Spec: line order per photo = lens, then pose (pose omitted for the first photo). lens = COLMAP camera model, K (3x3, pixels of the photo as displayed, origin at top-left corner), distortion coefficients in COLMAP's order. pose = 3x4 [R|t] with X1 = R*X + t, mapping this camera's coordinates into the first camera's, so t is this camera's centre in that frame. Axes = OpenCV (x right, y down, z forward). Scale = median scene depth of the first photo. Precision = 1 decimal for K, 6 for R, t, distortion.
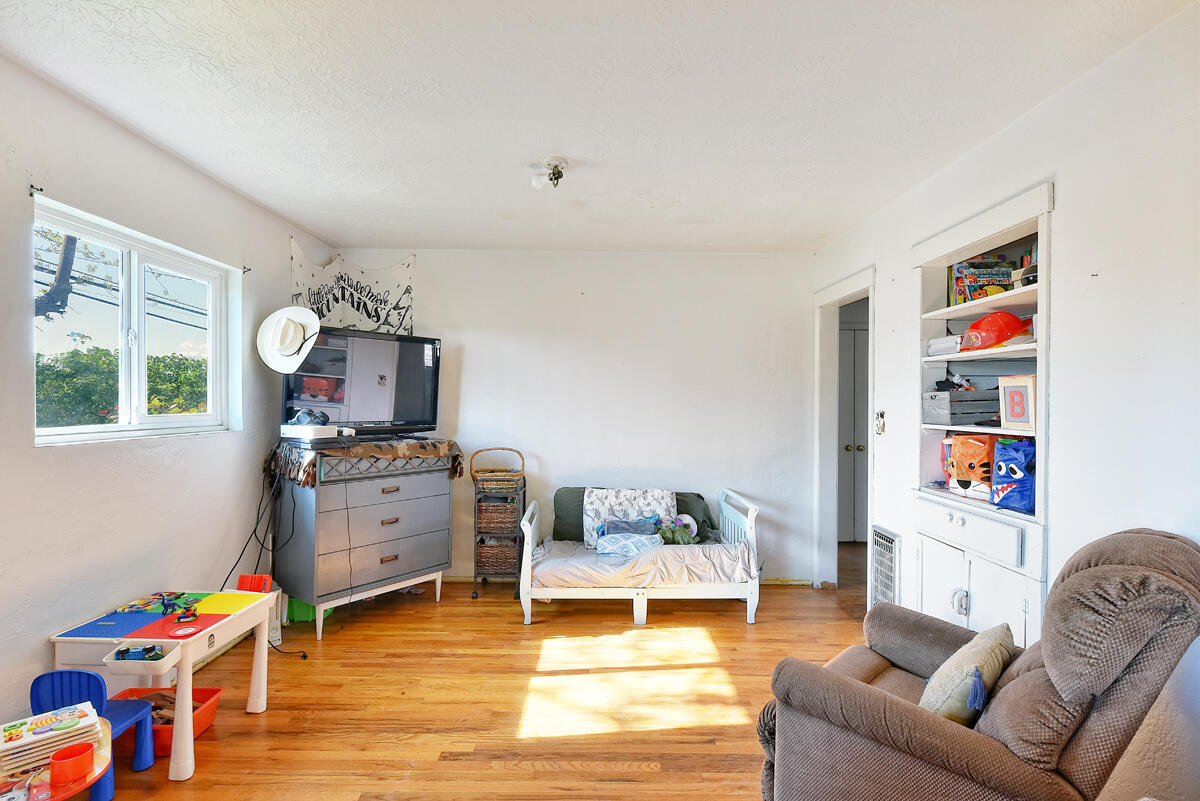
lens RADIAL K [[598.8, 0, 596.2], [0, 598.8, 400.6], [0, 0, 1]] dist [-0.002500, 0.000067]
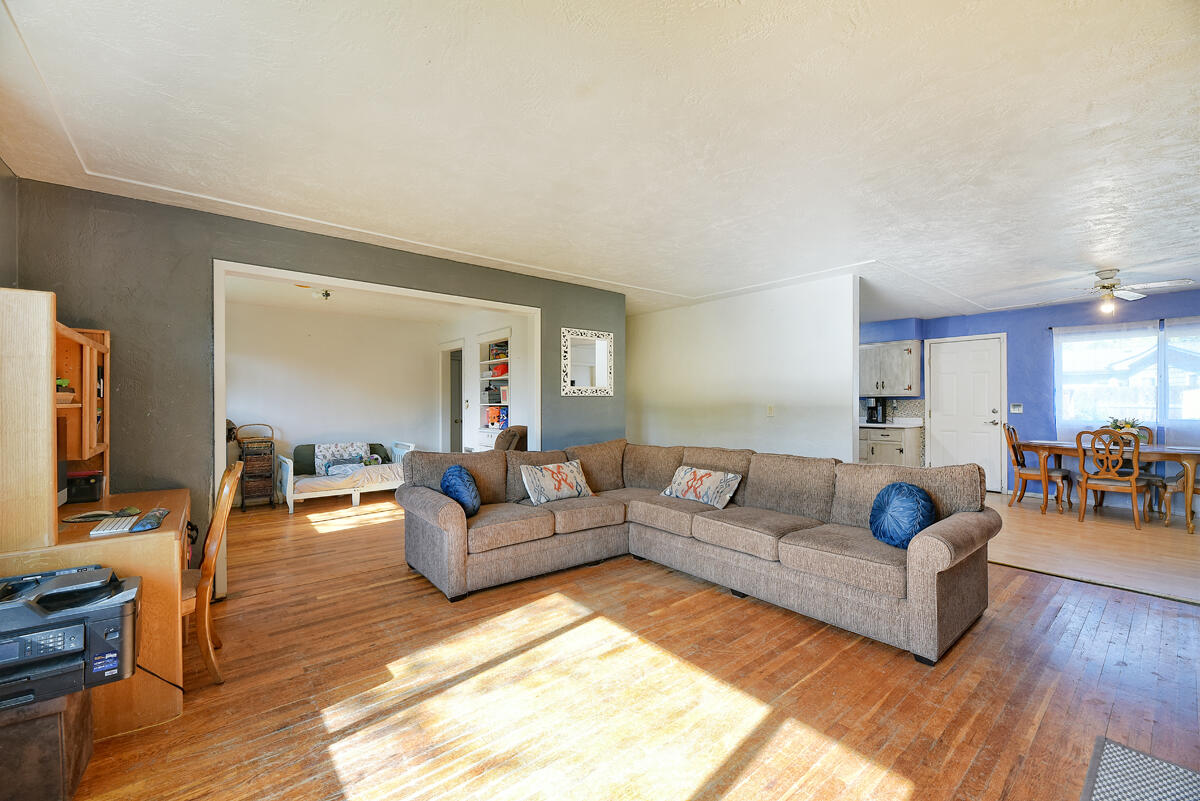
lens RADIAL K [[483.1, 0, 596.9], [0, 483.1, 400.5], [0, 0, 1]] dist [-0.000202, -0.003367]
pose [[0.782014, -0.006742, 0.623224, -0.327852], [0.008644, 0.999963, -0.000028, 0.025877], [-0.623200, 0.005409, 0.782043, -0.850824]]
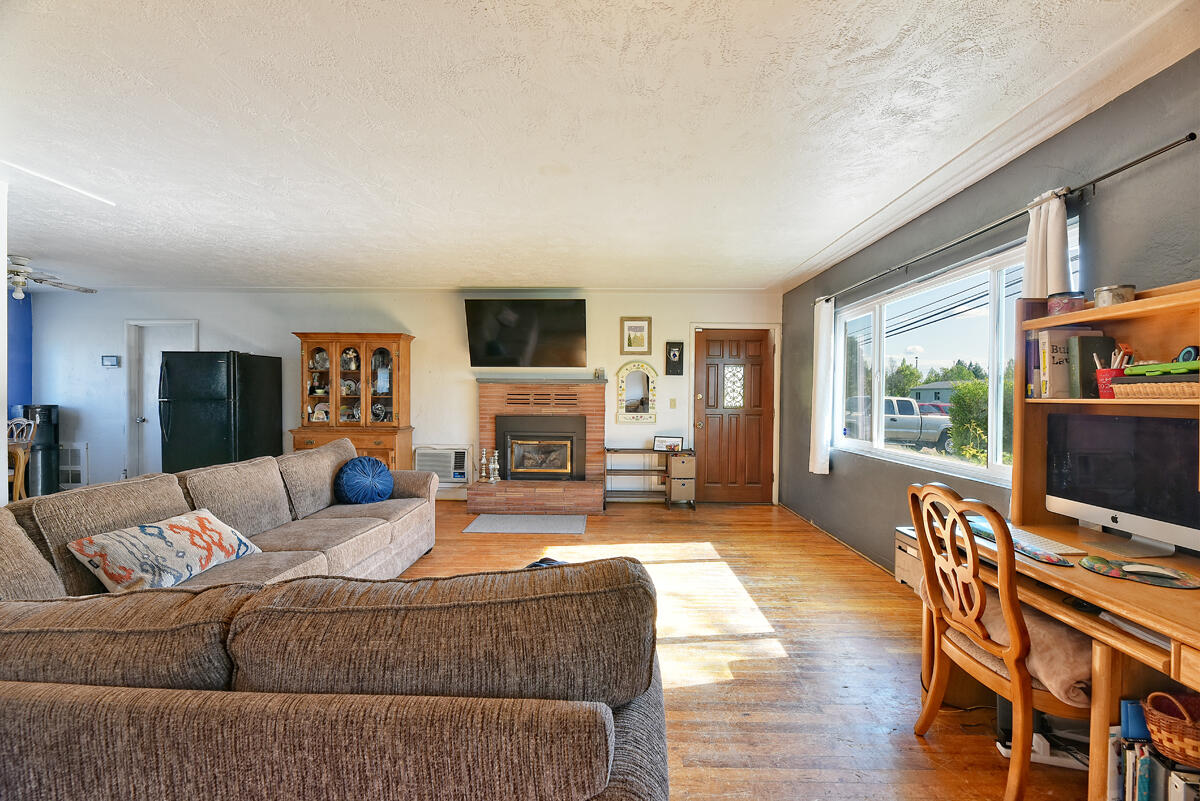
lens RADIAL K [[483.1, 0, 599.2], [0, 483.1, 401.8], [0, 0, 1]] dist [-0.000202, -0.003367]
pose [[-0.999326, -0.011220, 0.034945, 0.017997], [-0.010761, 0.999854, 0.013298, 0.028474], [-0.035090, 0.012913, -0.999301, 0.496888]]
